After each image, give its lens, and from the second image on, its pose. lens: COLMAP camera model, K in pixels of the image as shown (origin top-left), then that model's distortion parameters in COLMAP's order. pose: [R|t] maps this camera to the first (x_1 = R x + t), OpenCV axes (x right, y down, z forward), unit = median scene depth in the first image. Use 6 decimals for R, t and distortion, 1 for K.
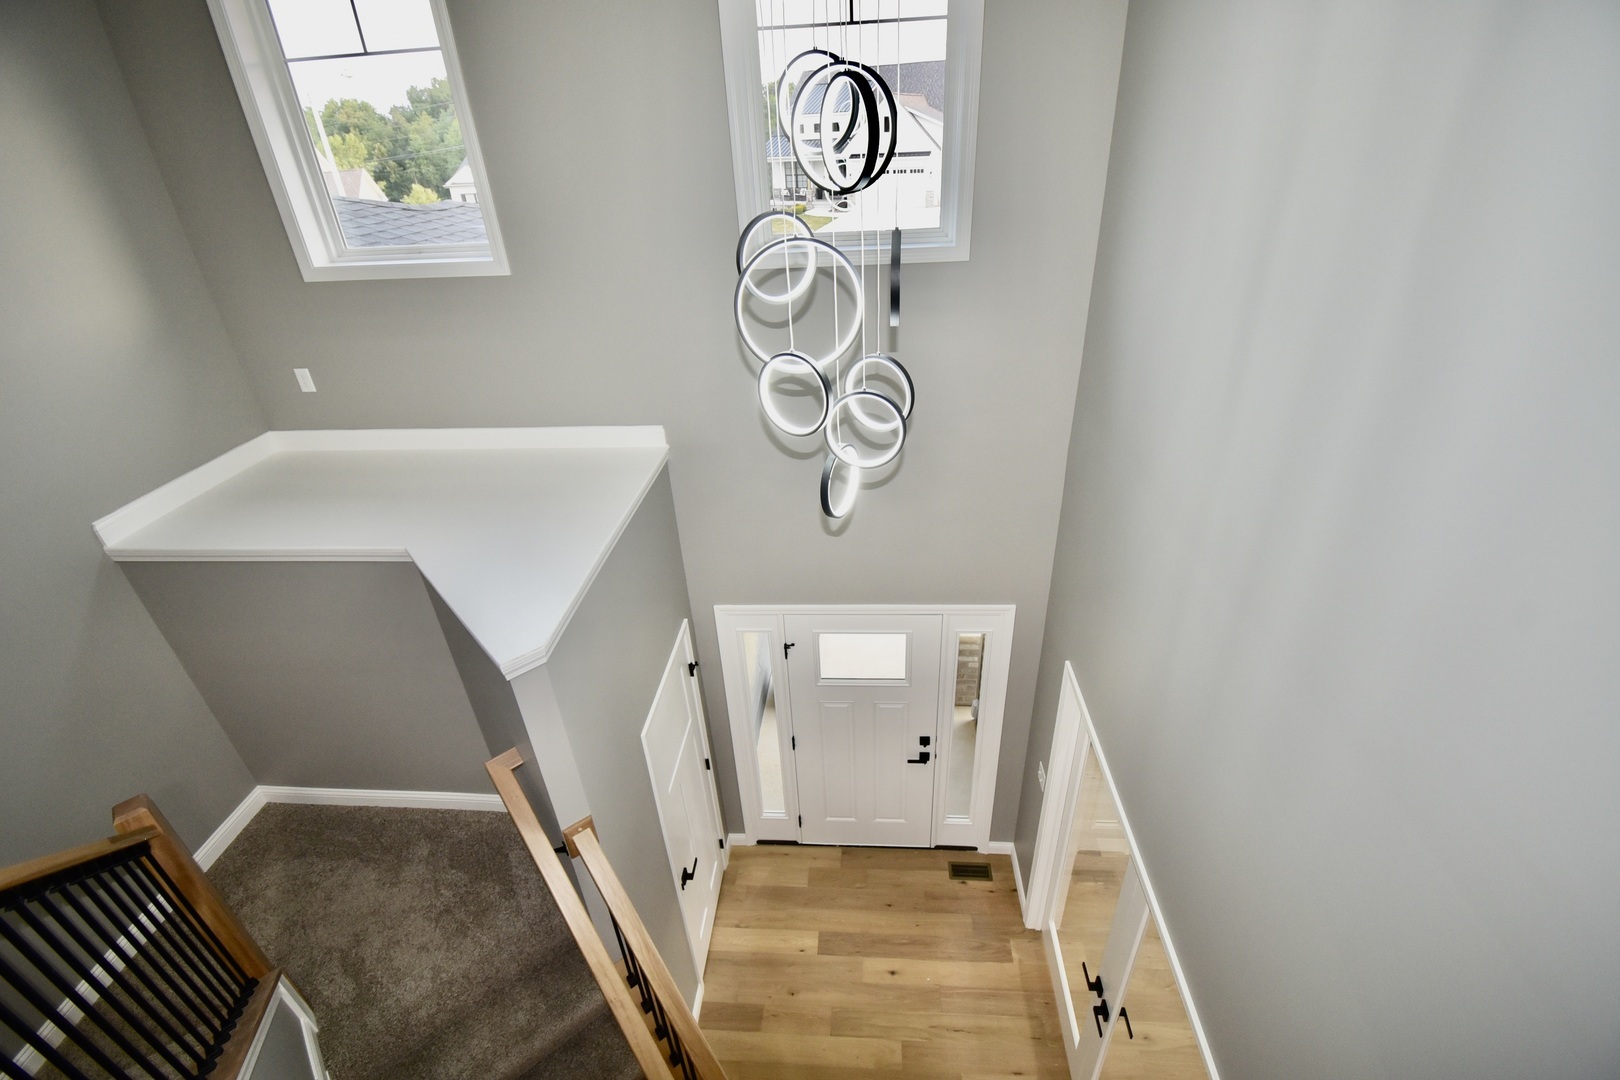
lens RADIAL K [[711.9, 0, 816.3], [0, 711.9, 538.8], [0, 0, 1]] dist [0.017353, -0.025200]
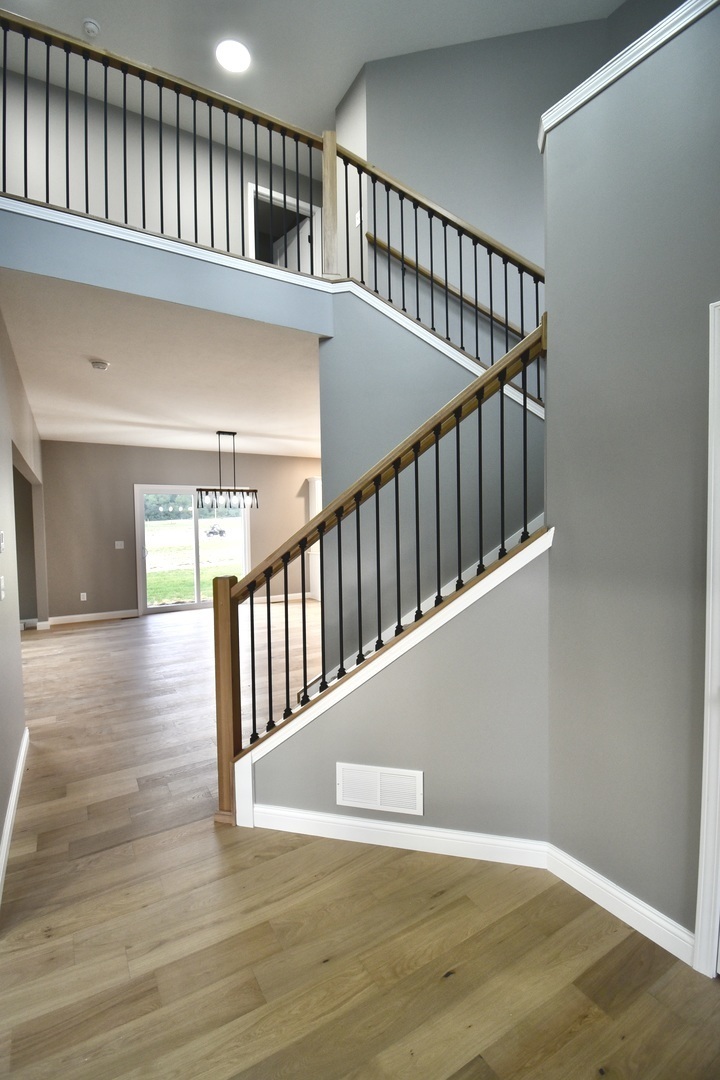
lens RADIAL K [[474.6, 0, 360.1], [0, 474.6, 544.1], [0, 0, 1]] dist [0.017353, -0.025200]
pose [[-0.816221, 0.076998, -0.572586, 0.213287], [-0.241391, 0.854974, 0.459075, 0.244983], [0.524893, 0.512924, -0.679261, 0.885600]]
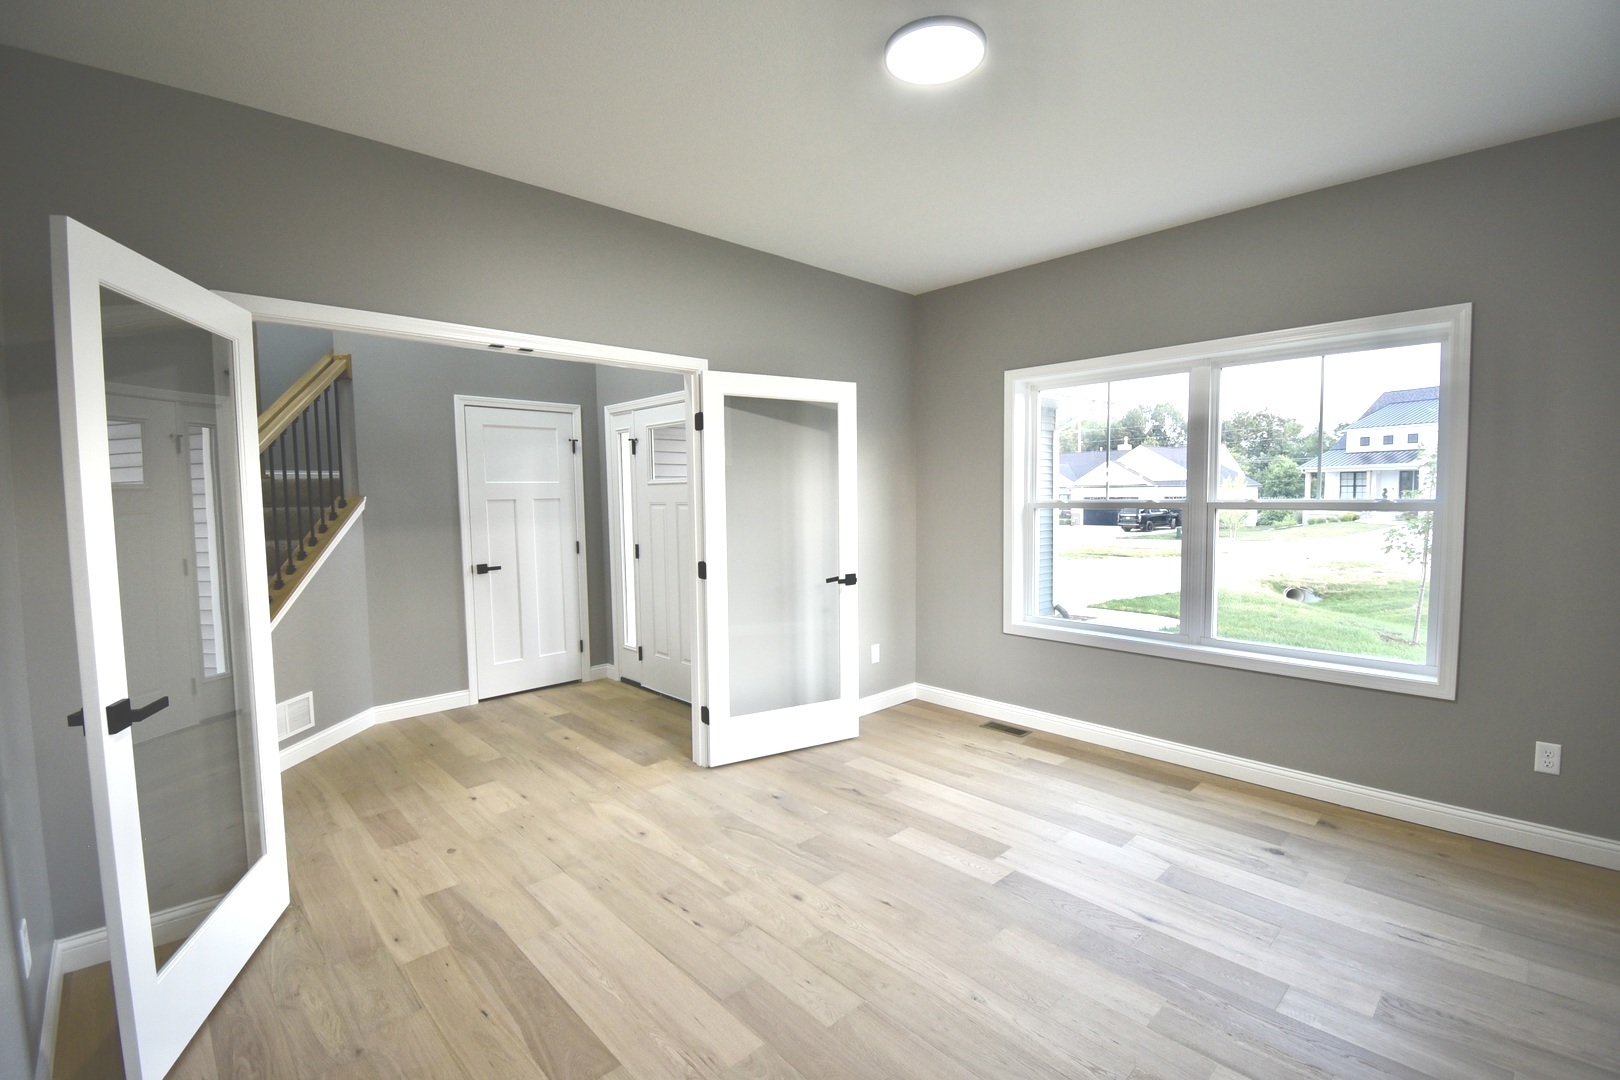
lens RADIAL K [[711.9, 0, 816.3], [0, 711.9, 538.8], [0, 0, 1]] dist [0.017353, -0.025200]
pose [[0.738862, 0.078598, -0.669257, 0.946061], [-0.352294, 0.891690, -0.284213, 0.497258], [0.574432, 0.445769, 0.686526, 0.385400]]
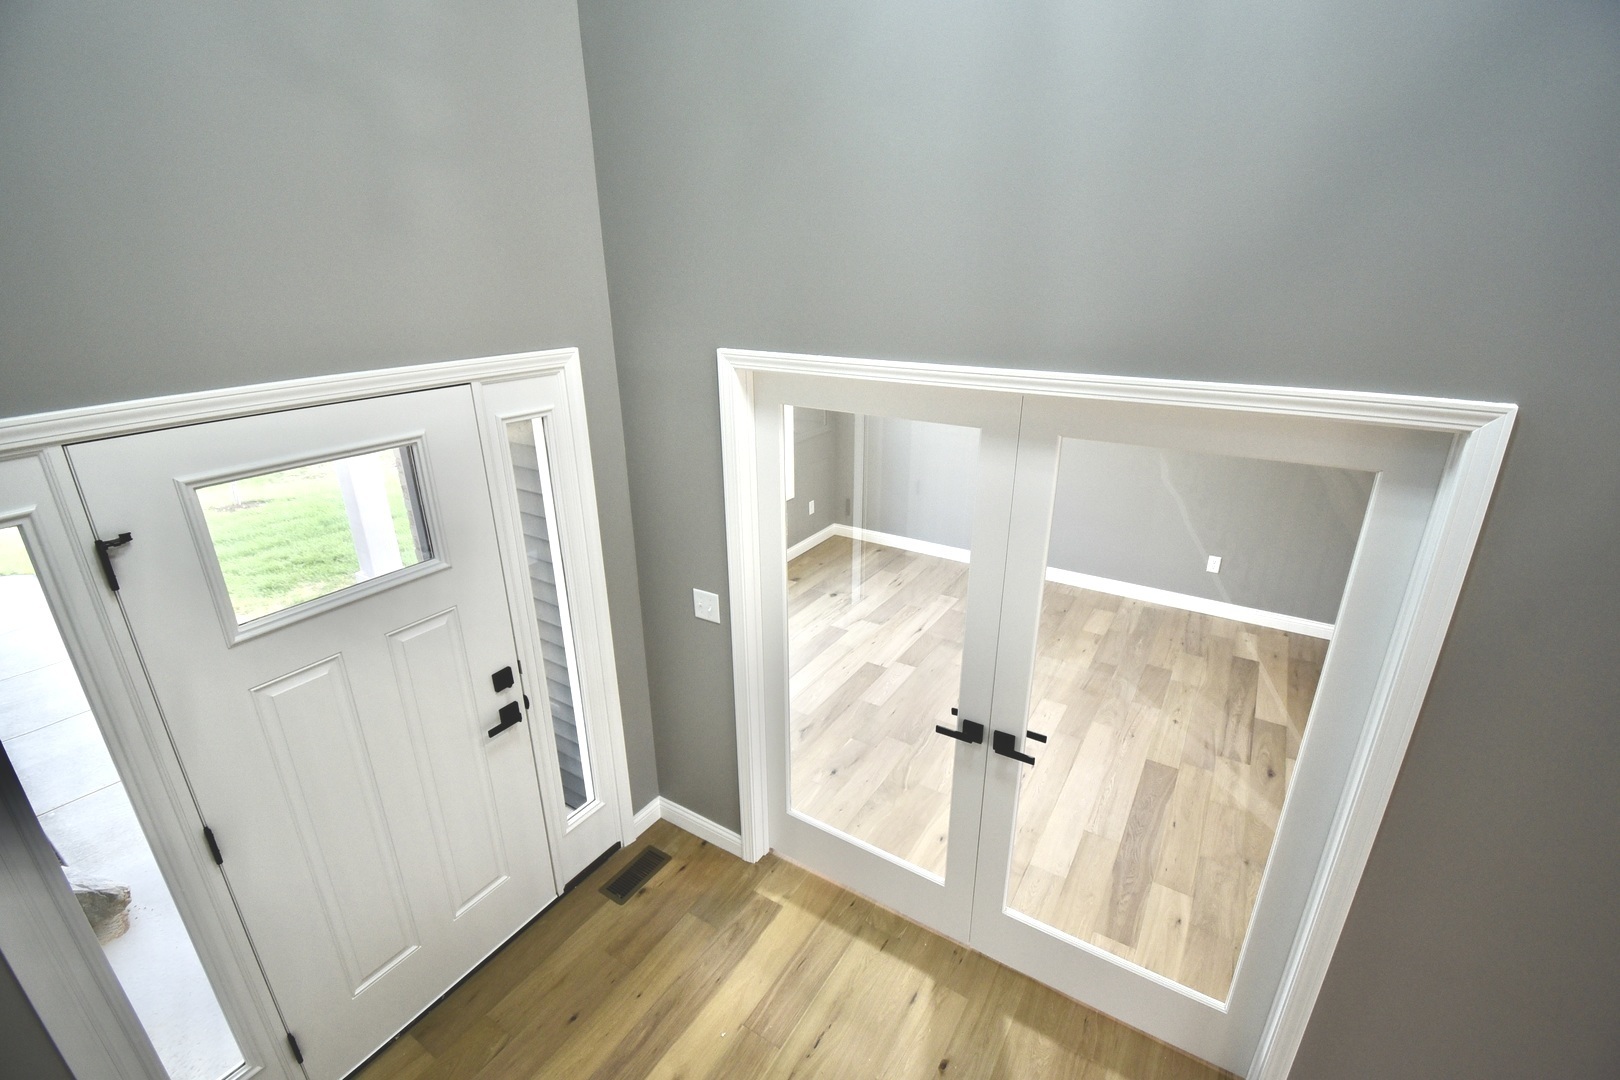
lens RADIAL K [[711.9, 0, 816.3], [0, 711.9, 538.8], [0, 0, 1]] dist [0.017353, -0.025200]
pose [[0.473419, -0.272263, 0.837704, -0.155175], [0.423413, 0.904289, 0.054617, 0.257718], [-0.772396, 0.328838, 0.543387, 0.492453]]
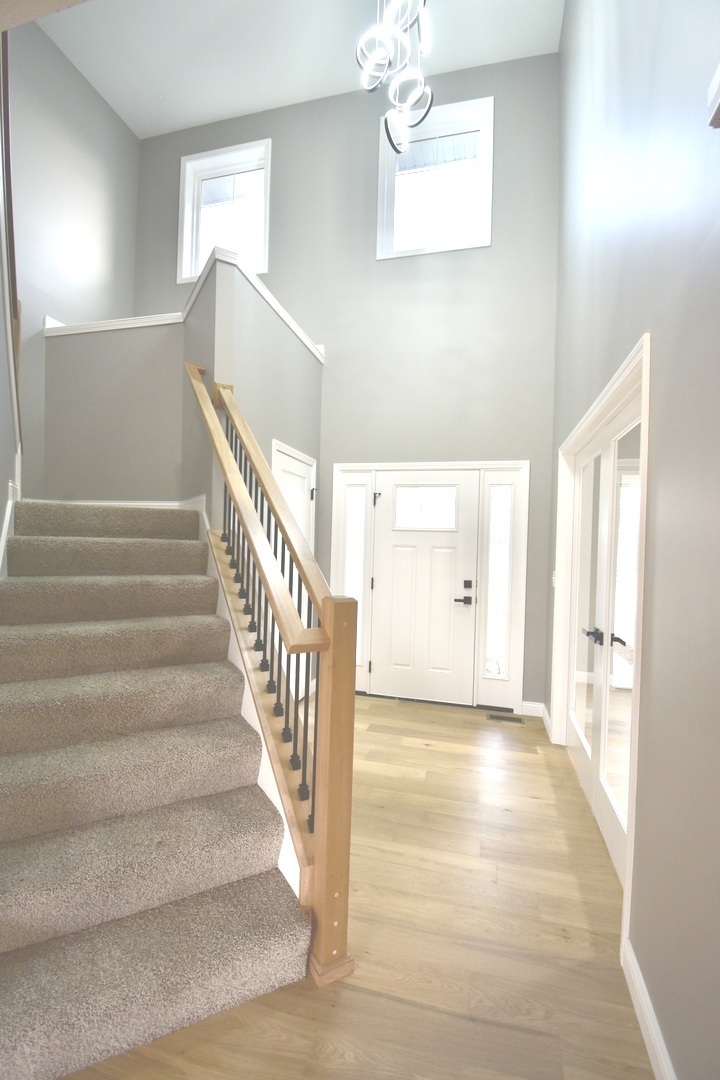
lens RADIAL K [[474.6, 0, 360.1], [0, 474.6, 544.1], [0, 0, 1]] dist [0.017353, -0.025200]
pose [[0.979711, 0.075509, -0.185644, 0.113137], [-0.156692, 0.866124, -0.474633, 0.675364], [0.124952, 0.494092, 0.860384, 0.160969]]
